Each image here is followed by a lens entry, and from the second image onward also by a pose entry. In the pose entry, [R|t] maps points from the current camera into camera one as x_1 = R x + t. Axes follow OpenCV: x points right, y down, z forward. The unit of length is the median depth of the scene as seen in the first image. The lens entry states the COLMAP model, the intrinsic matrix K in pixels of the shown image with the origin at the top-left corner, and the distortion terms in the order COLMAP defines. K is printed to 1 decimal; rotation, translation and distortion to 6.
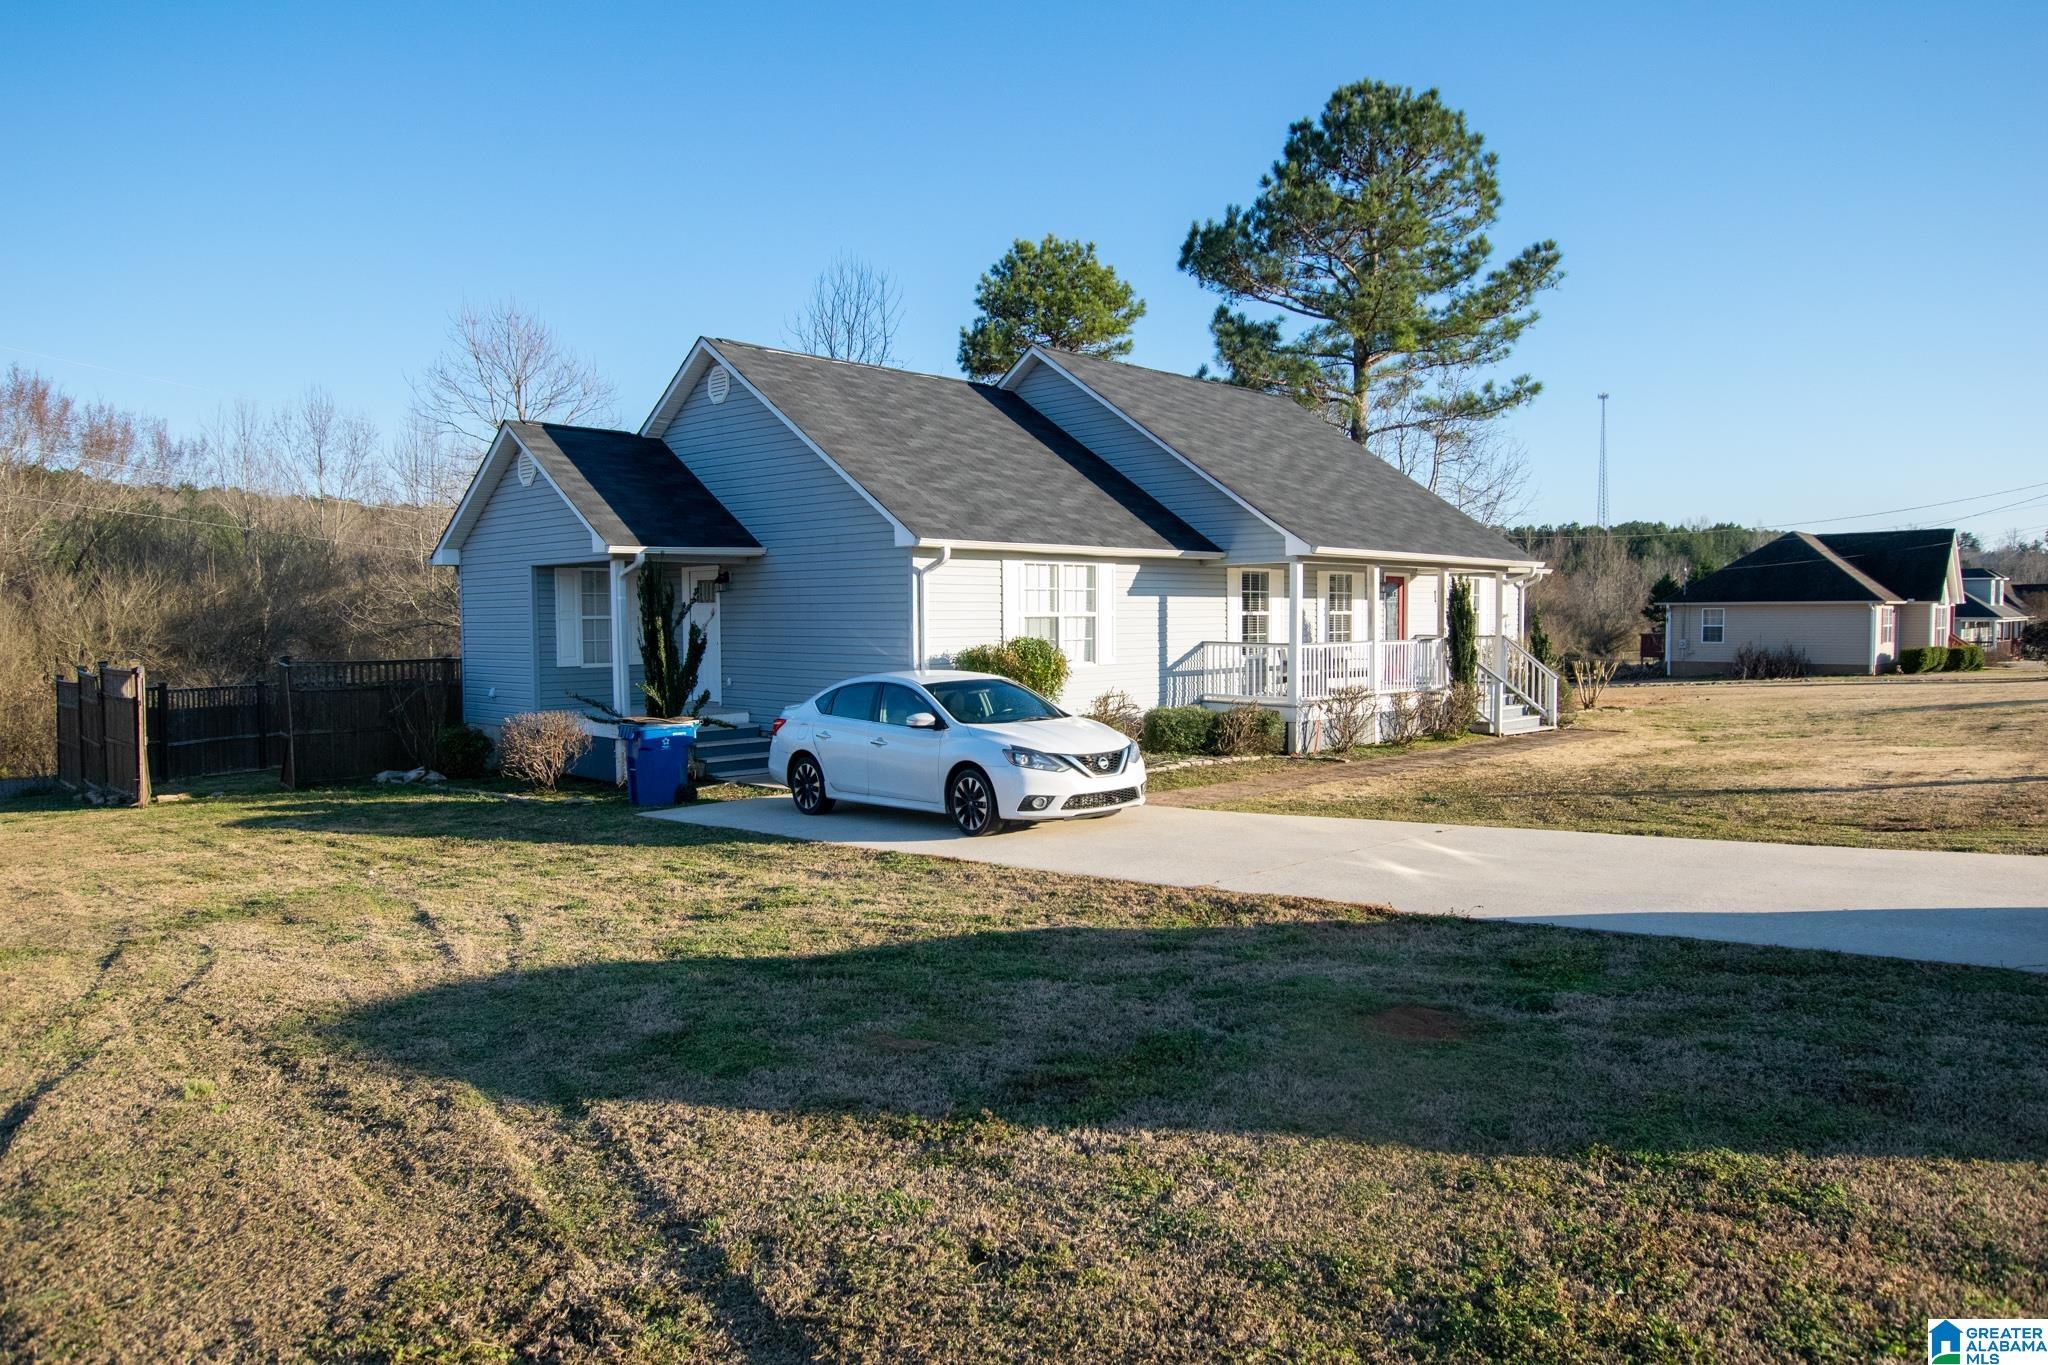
lens RADIAL K [[1312.0, 0, 1037.6], [0, 1312.0, 679.3], [0, 0, 1]] dist [0.003961, 0.000187]
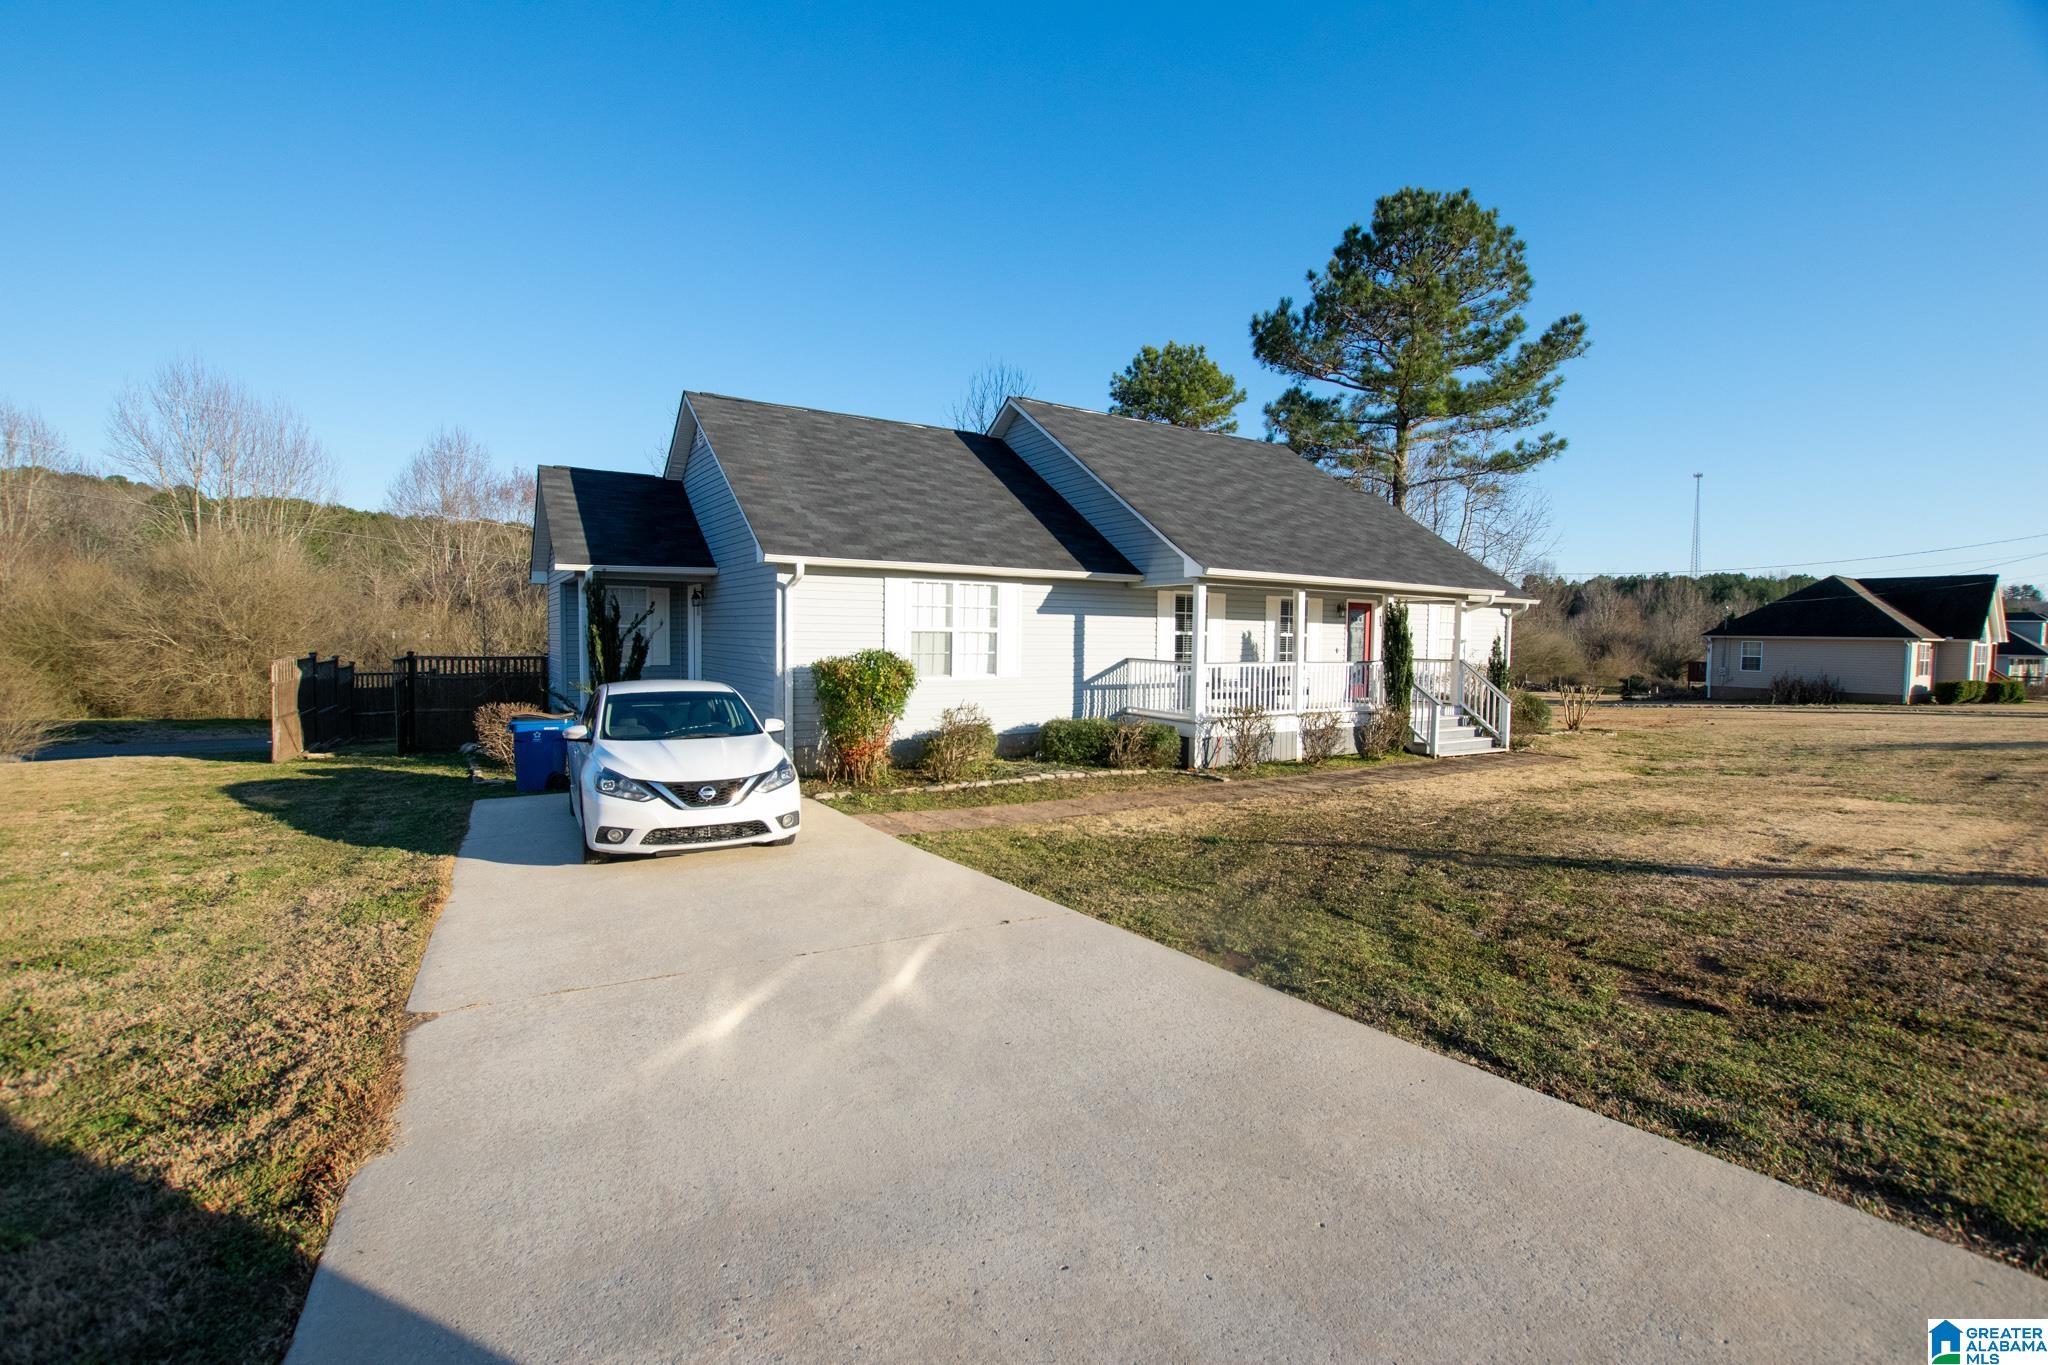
lens RADIAL K [[899.6, 0, 1024.0], [0, 899.6, 682.5], [0, 0, 1]] dist [-0.034293, 0.004622]
pose [[0.970139, 0.032024, -0.240425, 0.190211], [-0.030920, 0.999487, 0.008362, -0.010497], [0.240569, -0.000678, 0.970632, 0.223602]]
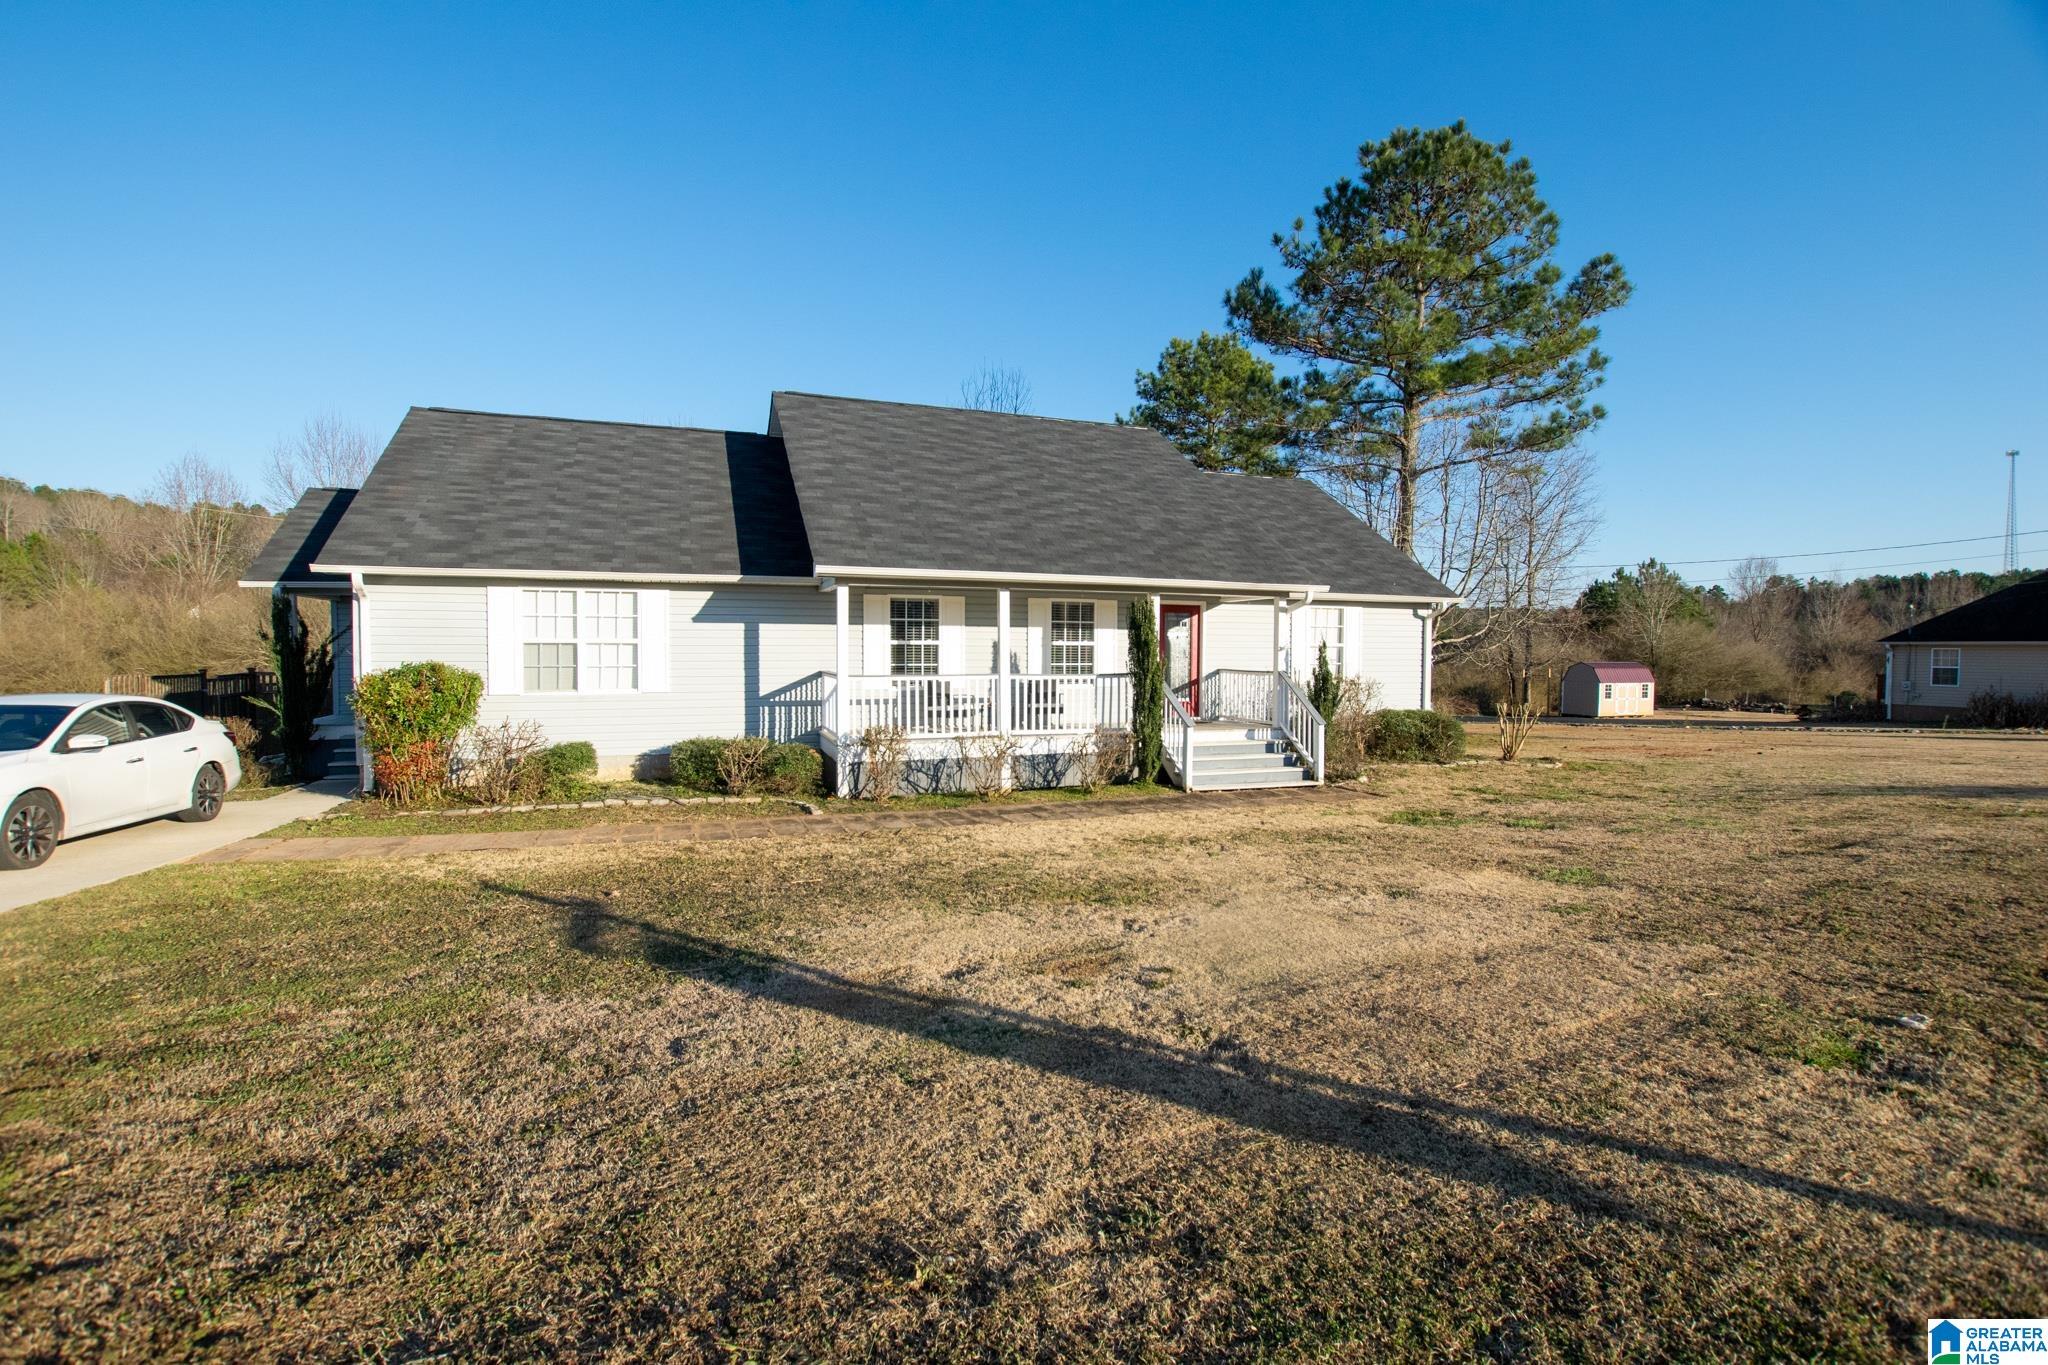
lens RADIAL K [[899.6, 0, 1024.0], [0, 899.6, 682.5], [0, 0, 1]] dist [-0.034293, 0.004622]
pose [[0.900534, 0.026061, -0.434003, 0.467100], [-0.030476, 0.999530, -0.003215, -0.019430], [0.433716, 0.016122, 0.900905, 0.403657]]
